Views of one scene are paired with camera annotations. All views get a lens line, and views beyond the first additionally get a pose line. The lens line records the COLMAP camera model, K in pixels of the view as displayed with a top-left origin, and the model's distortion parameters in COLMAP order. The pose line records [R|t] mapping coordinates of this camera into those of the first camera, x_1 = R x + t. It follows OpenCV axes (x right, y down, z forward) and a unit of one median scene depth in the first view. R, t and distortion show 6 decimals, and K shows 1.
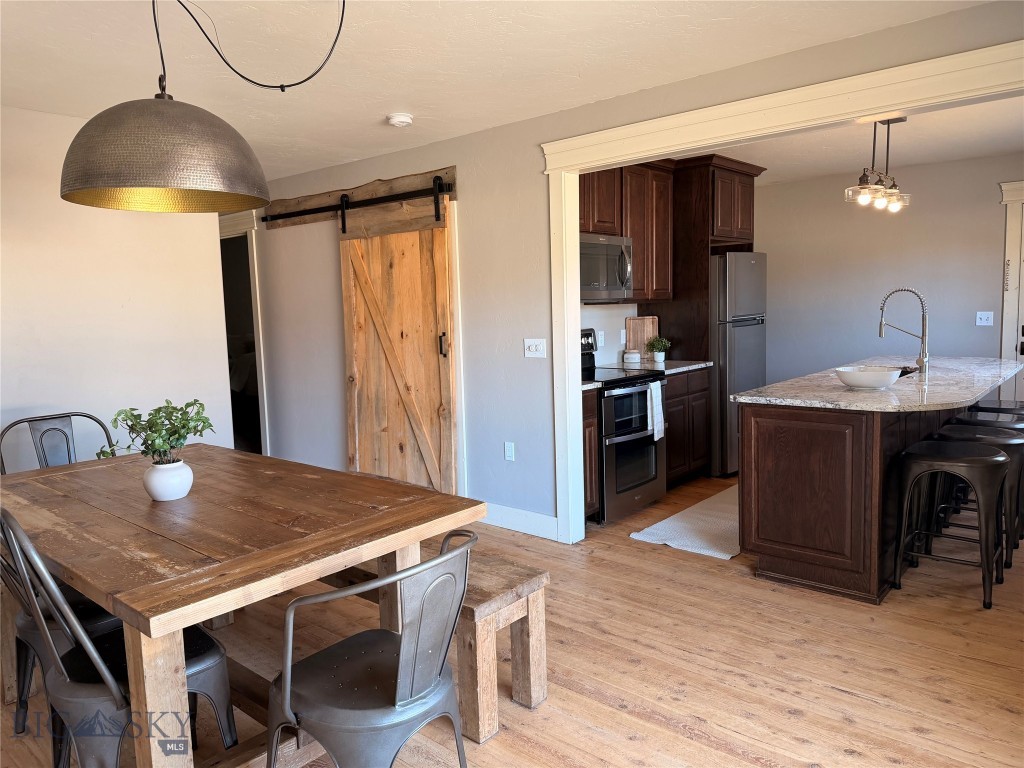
lens RADIAL K [[717.8, 0, 509.5], [0, 717.8, 375.3], [0, 0, 1]] dist [0.126040, -0.195526]
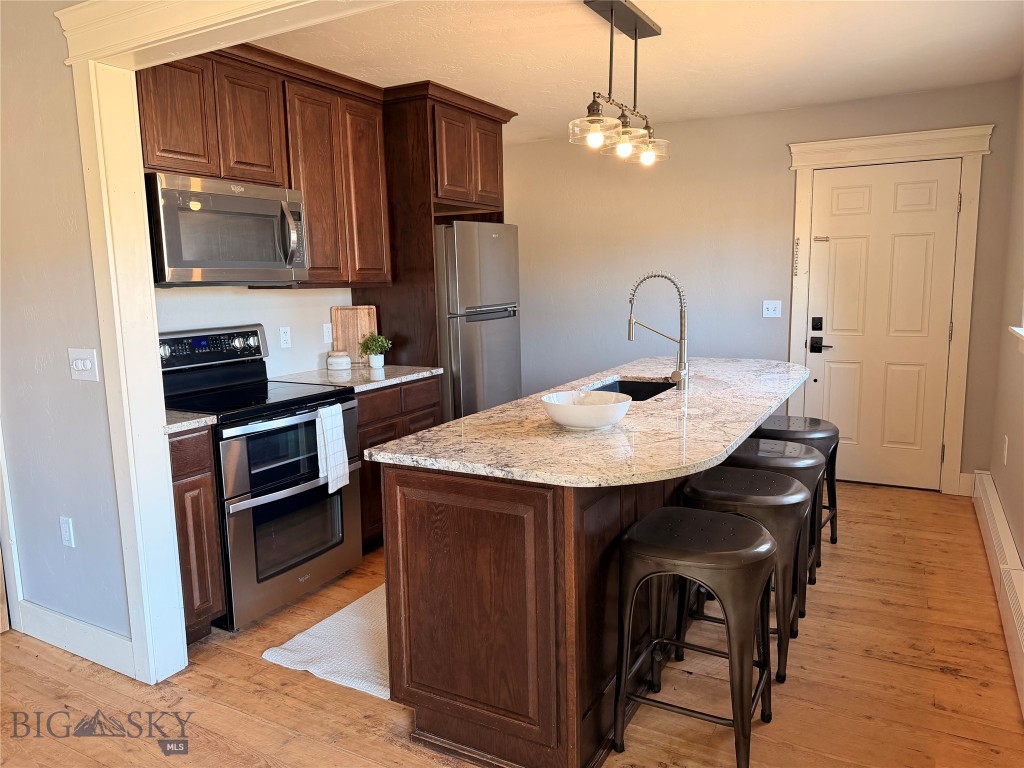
lens RADIAL K [[716.2, 0, 512.0], [0, 716.2, 384.0], [0, 0, 1]] dist [0.079211, -0.130179]
pose [[0.978827, -0.021742, 0.203533, 0.231072], [0.013467, 0.999029, 0.041958, -0.037418], [-0.204247, -0.038328, 0.978169, 0.303871]]
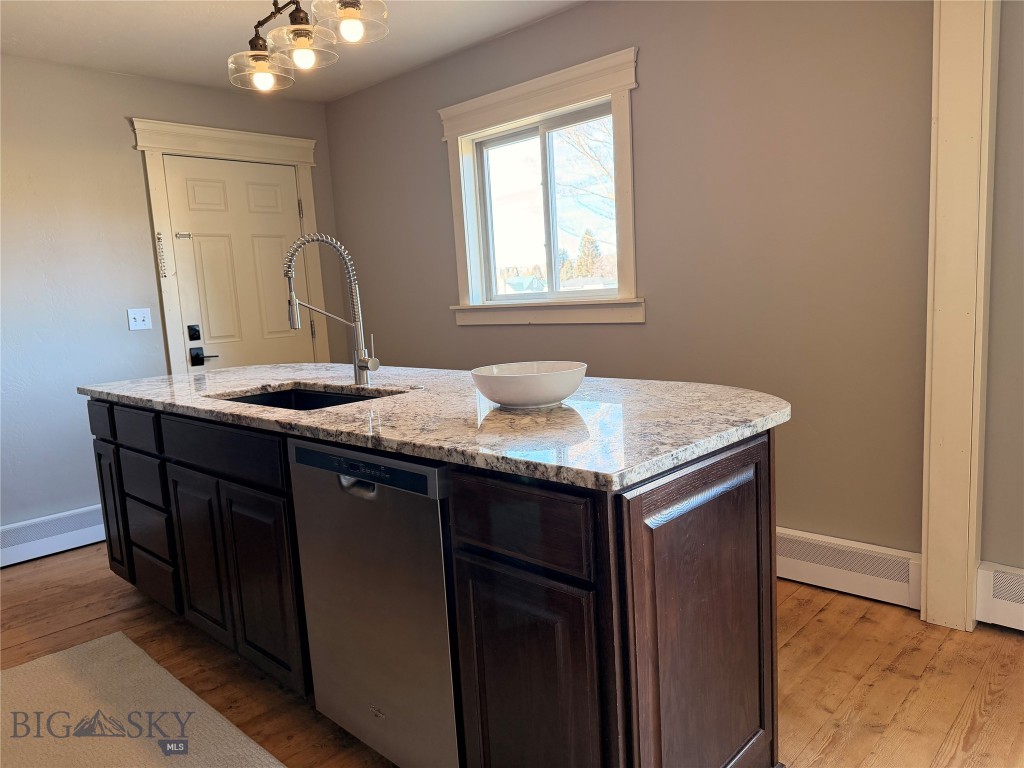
lens RADIAL K [[716.2, 0, 512.0], [0, 716.2, 384.0], [0, 0, 1]] dist [0.079211, -0.130179]
pose [[0.050202, -0.104111, 0.993298, -0.003940], [0.155813, 0.983191, 0.095176, -0.035427], [-0.986510, 0.149991, 0.065580, 0.774318]]
